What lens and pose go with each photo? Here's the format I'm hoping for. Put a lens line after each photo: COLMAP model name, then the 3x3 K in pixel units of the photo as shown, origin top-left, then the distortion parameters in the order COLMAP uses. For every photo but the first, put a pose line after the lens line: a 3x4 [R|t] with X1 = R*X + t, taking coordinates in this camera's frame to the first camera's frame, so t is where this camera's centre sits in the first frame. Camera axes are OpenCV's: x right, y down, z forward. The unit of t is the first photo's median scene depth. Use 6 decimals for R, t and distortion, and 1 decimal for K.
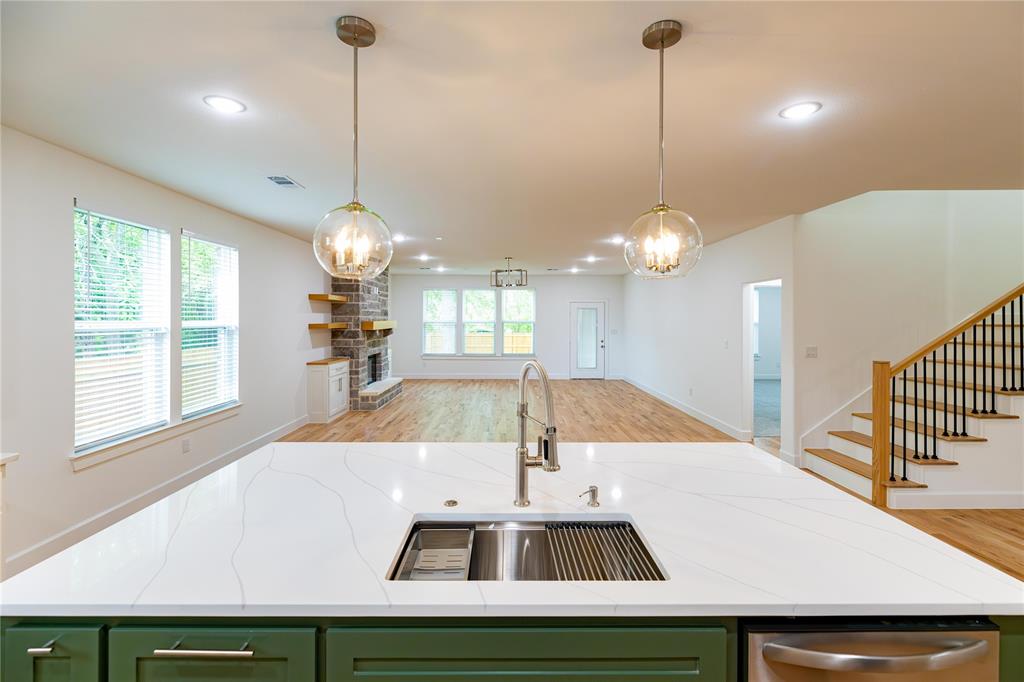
lens RADIAL K [[471.8, 0, 510.7], [0, 471.8, 315.0], [0, 0, 1]] dist [0.001353, 0.000161]
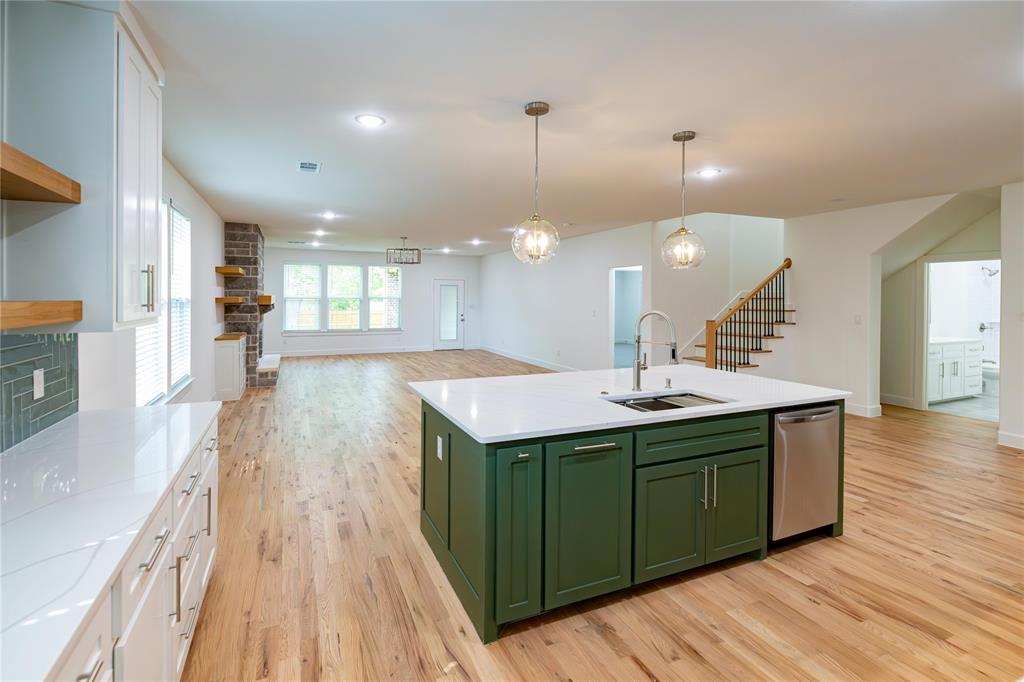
lens RADIAL K [[472.2, 0, 506.1], [0, 472.2, 298.6], [0, 0, 1]] dist [-0.000368, 0.000051]
pose [[0.921245, 0.001104, 0.388982, -0.226506], [-0.006048, 0.999916, 0.011485, 0.005236], [-0.388937, -0.012933, 0.921174, -0.094164]]
